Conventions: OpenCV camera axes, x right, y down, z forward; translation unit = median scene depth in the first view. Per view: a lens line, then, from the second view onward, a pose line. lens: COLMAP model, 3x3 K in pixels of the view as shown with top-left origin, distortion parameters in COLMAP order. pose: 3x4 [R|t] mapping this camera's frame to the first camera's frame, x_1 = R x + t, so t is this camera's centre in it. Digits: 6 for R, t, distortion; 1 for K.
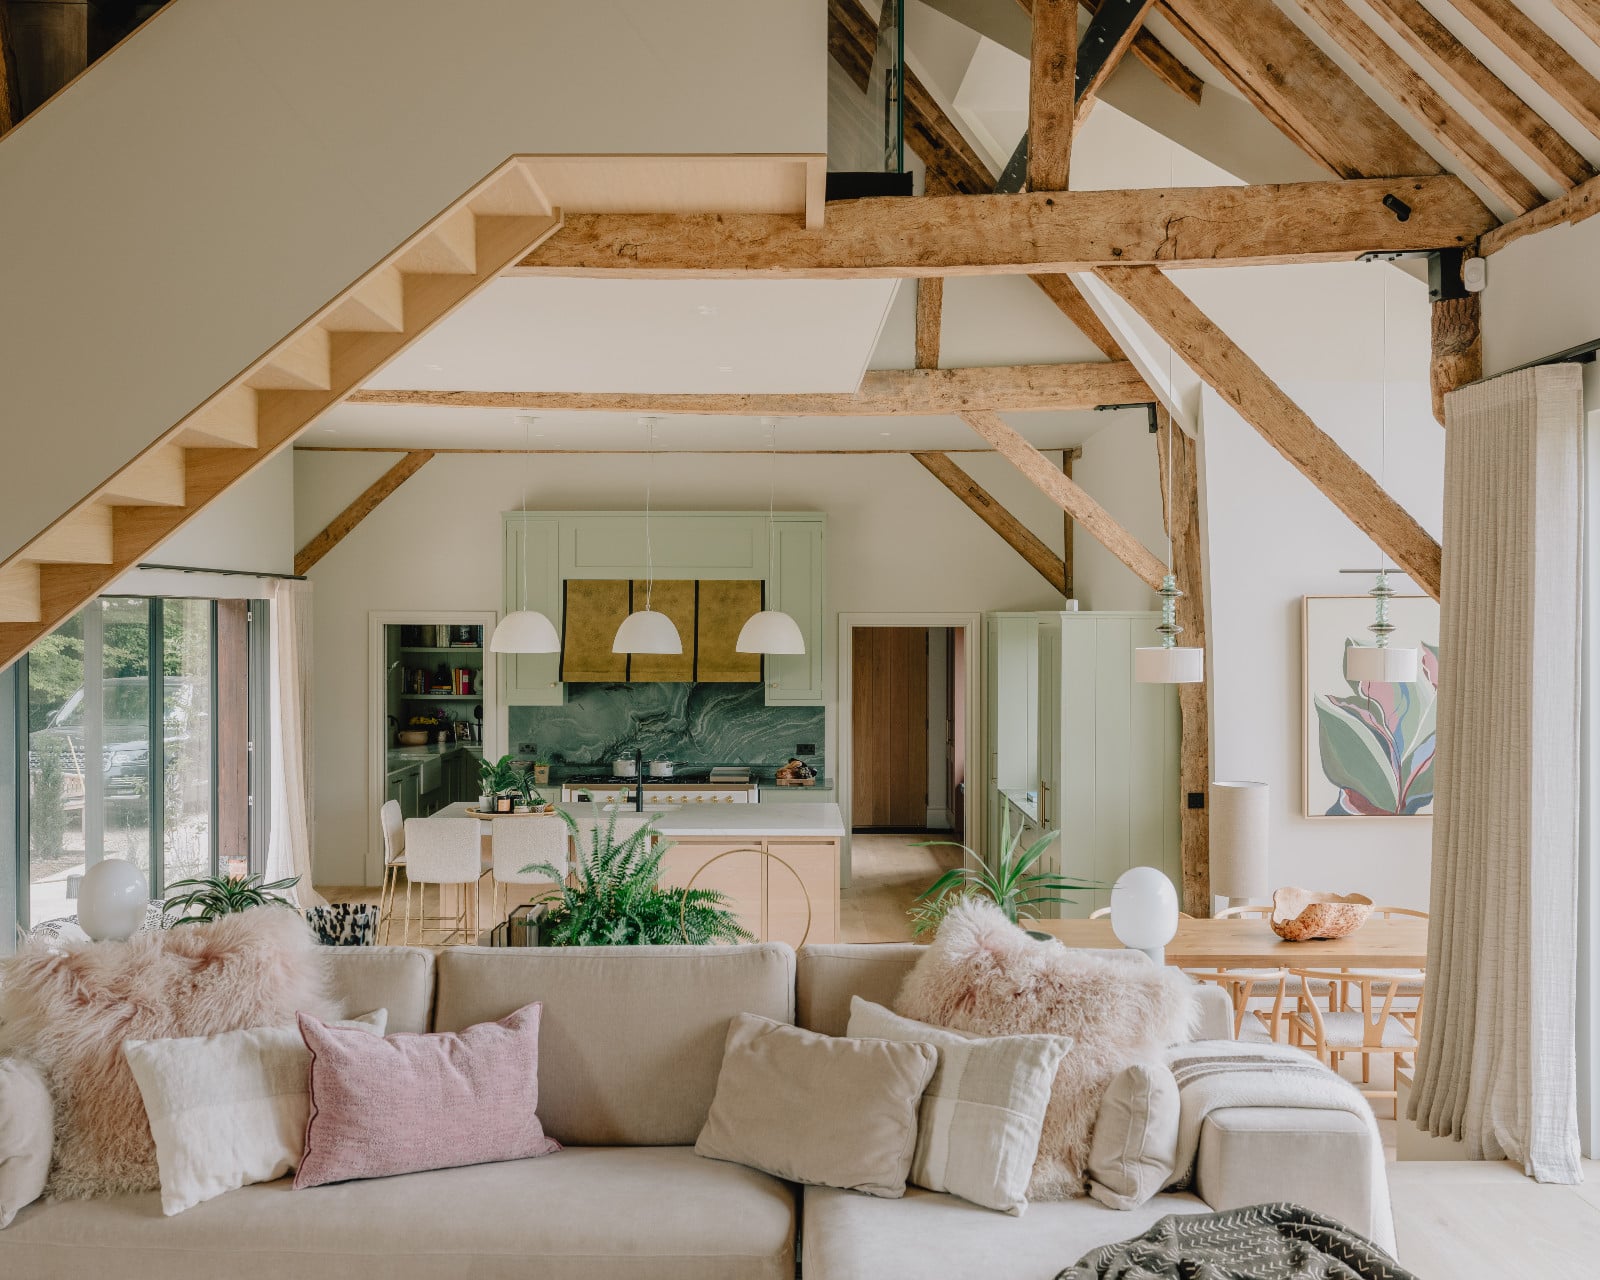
lens RADIAL K [[1712.5, 0, 802.5], [0, 1712.5, 662.4], [0, 0, 1]] dist [0.000374, -0.031842]
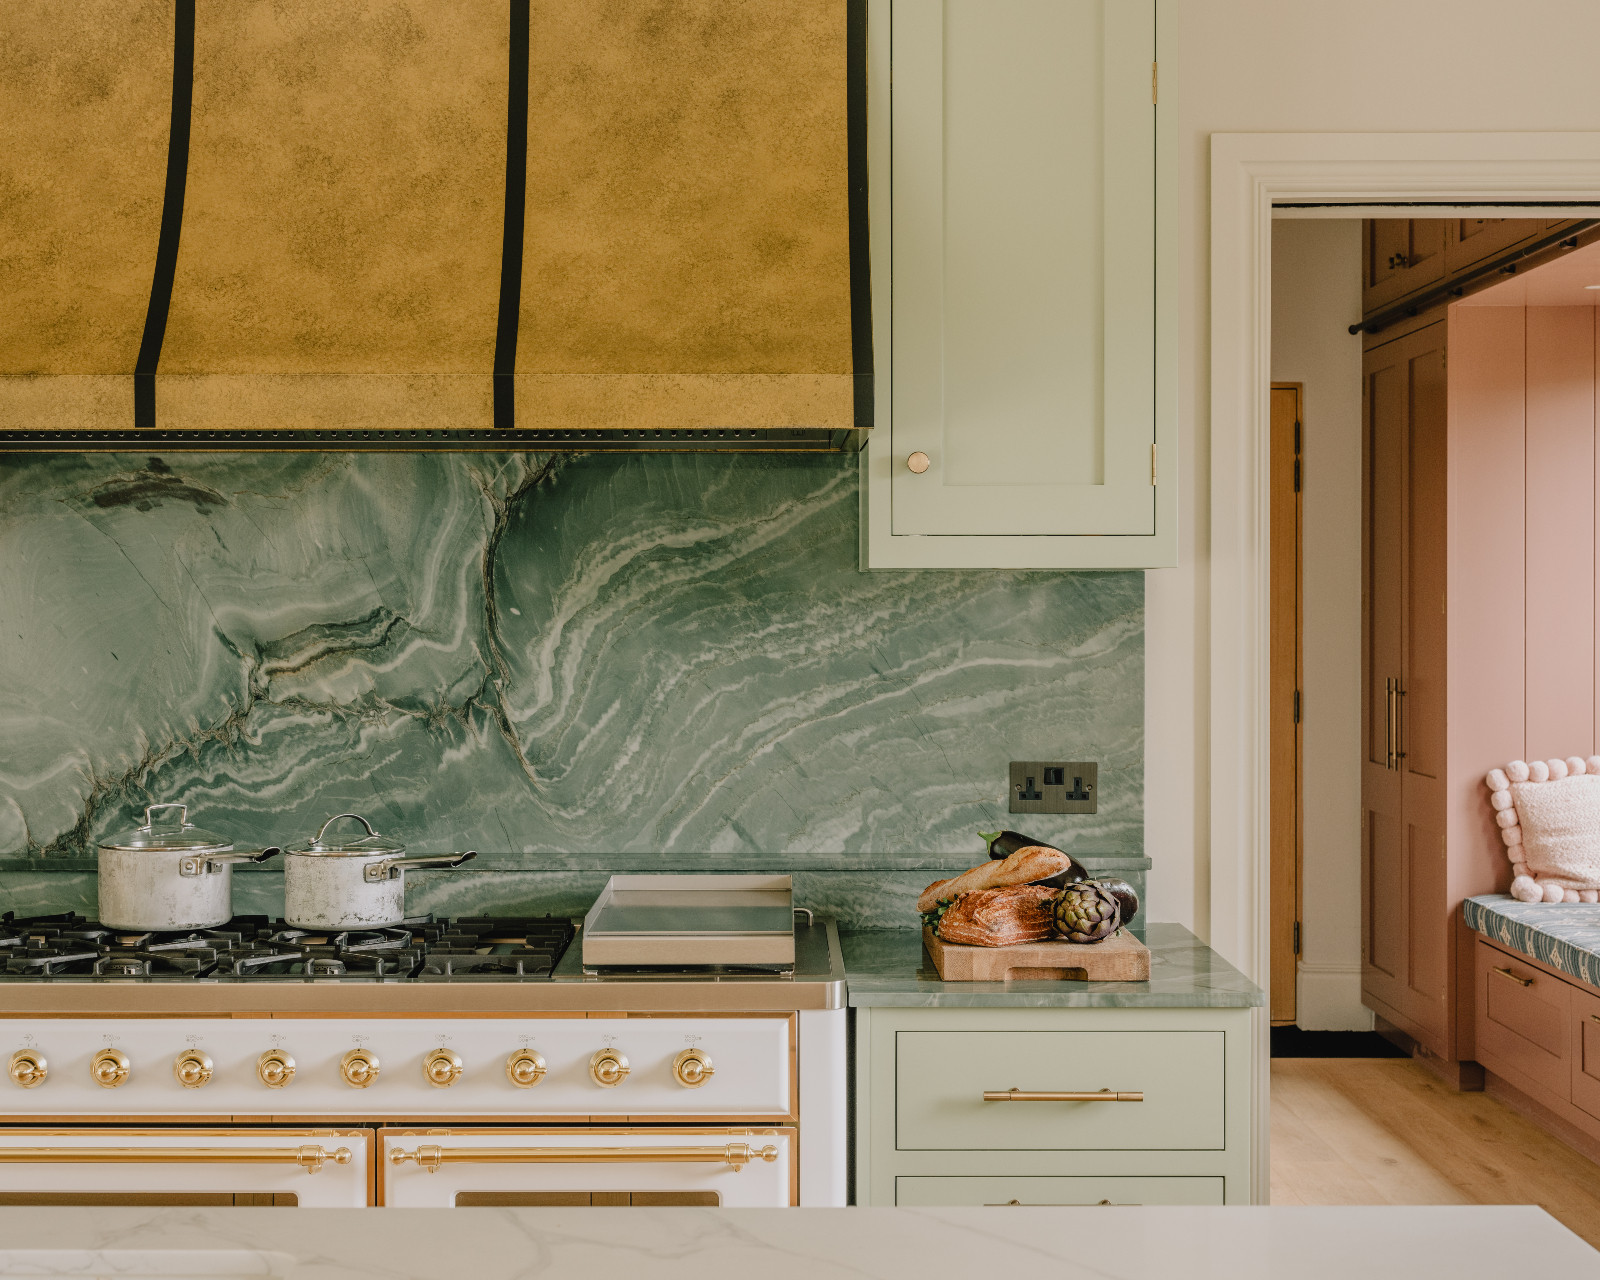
lens RADIAL K [[2884.2, 0, 800.0], [0, 2884.2, 640.0], [0, 0, 1]] dist [0.000892, -0.023989]
pose [[0.999993, -0.003050, -0.002346, -0.028208], [0.003050, 0.999995, 0.000043, 0.032843], [0.002346, -0.000050, 0.999997, 0.649510]]
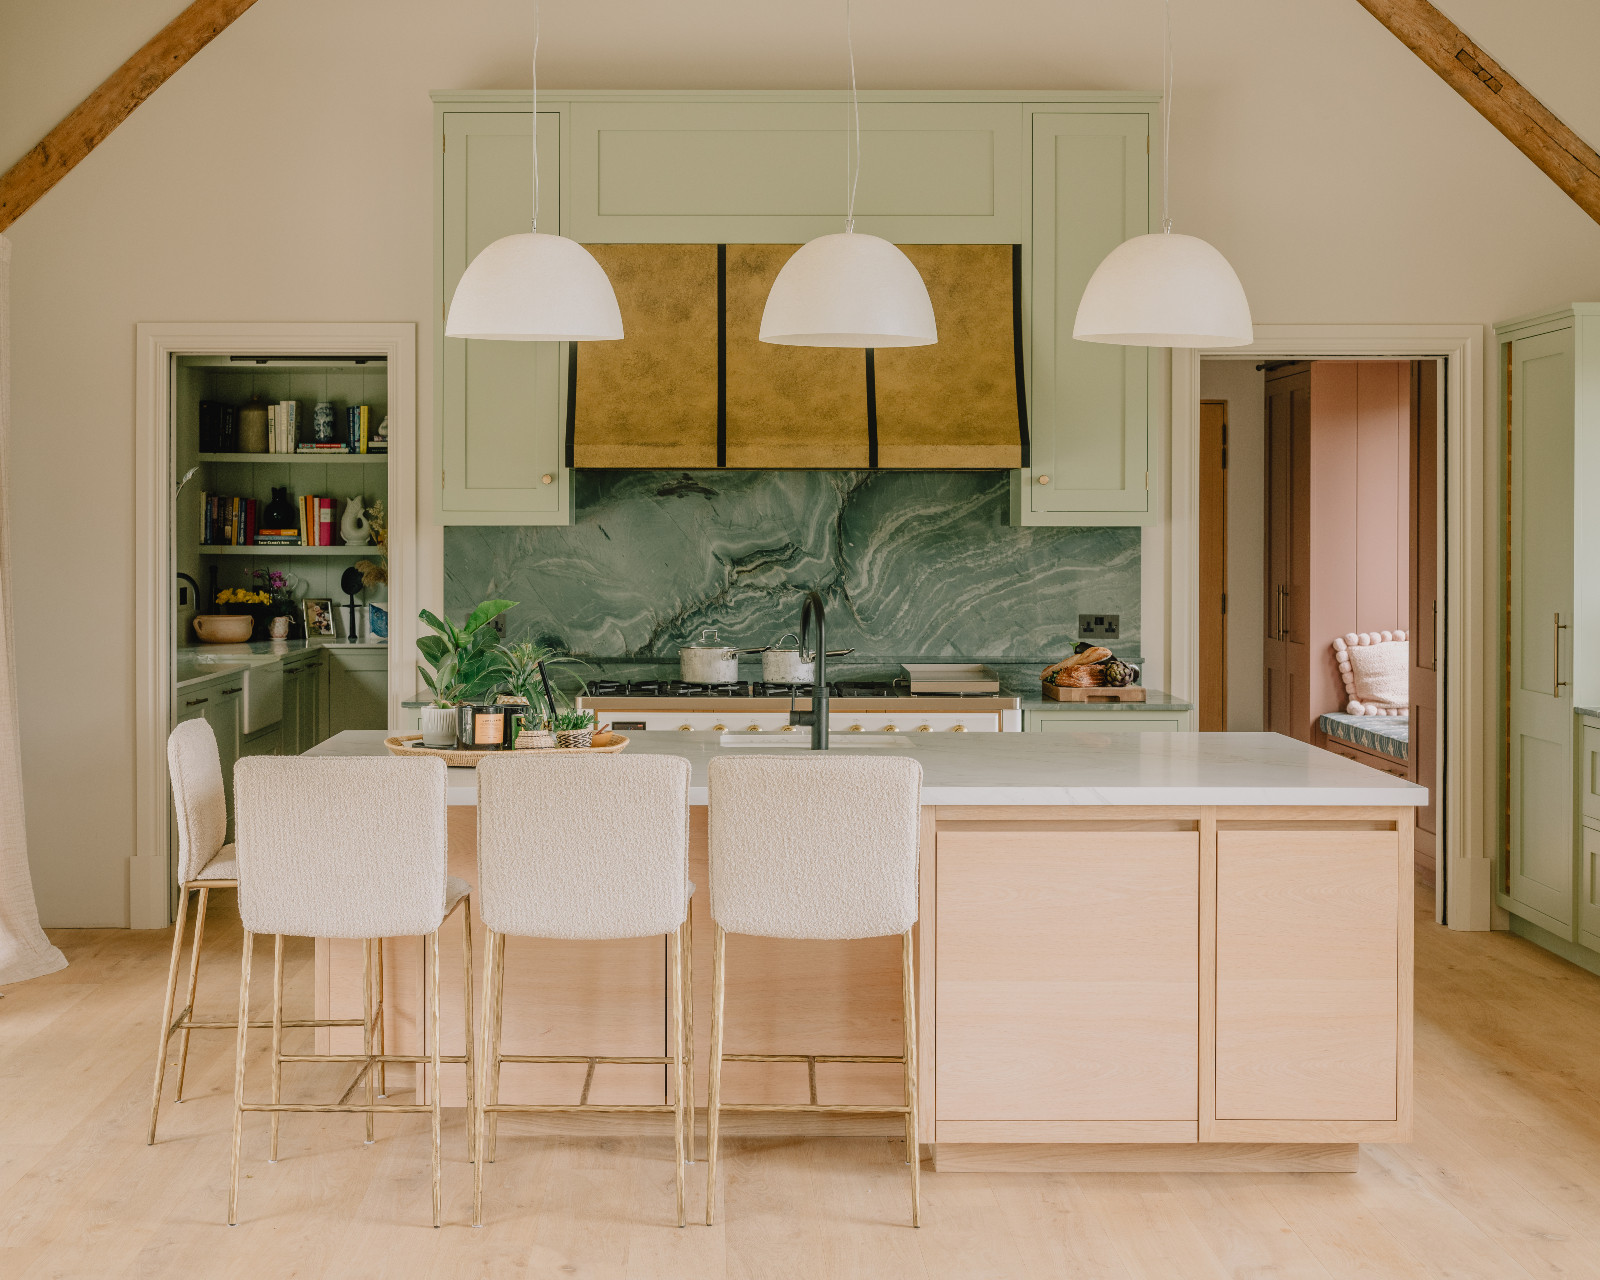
lens RADIAL K [[2616.4, 0, 795.3], [0, 2616.4, 557.2], [0, 0, 1]] dist [-0.022202, 0.006028]
pose [[0.999999, -0.000611, -0.001587, -0.077626], [0.000606, 0.999994, -0.003364, 0.034911], [0.001589, 0.003363, 0.999993, 0.307999]]
